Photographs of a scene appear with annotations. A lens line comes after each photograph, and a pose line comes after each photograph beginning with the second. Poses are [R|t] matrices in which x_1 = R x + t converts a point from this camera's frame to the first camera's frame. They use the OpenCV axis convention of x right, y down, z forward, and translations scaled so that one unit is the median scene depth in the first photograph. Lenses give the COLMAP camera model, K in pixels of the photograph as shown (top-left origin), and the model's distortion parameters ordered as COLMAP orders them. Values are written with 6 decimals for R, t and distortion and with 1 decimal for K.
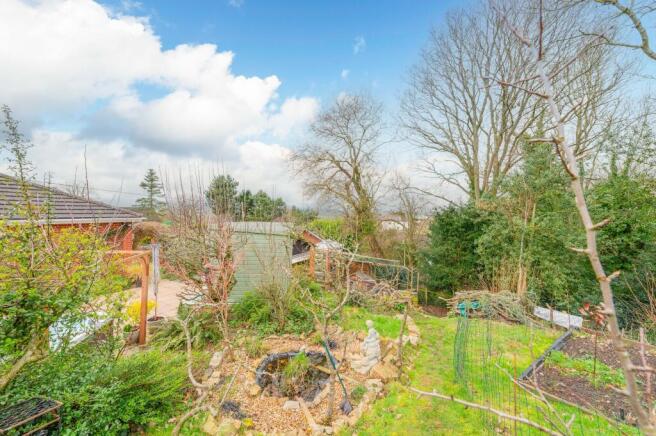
lens RADIAL K [[256.6, 0, 326.3], [0, 256.6, 216.6], [0, 0, 1]] dist [0.003730, 0.000040]
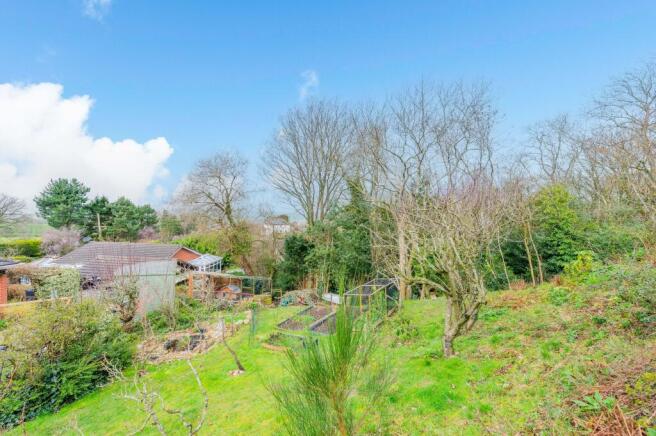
lens RADIAL K [[256.6, 0, 328.4], [0, 256.6, 215.2], [0, 0, 1]] dist [0.003730, 0.000040]
pose [[0.902358, -0.004799, 0.430962, 0.013485], [0.006589, 0.999975, -0.002661, -0.124525], [-0.430938, 0.005241, 0.902366, -0.386385]]
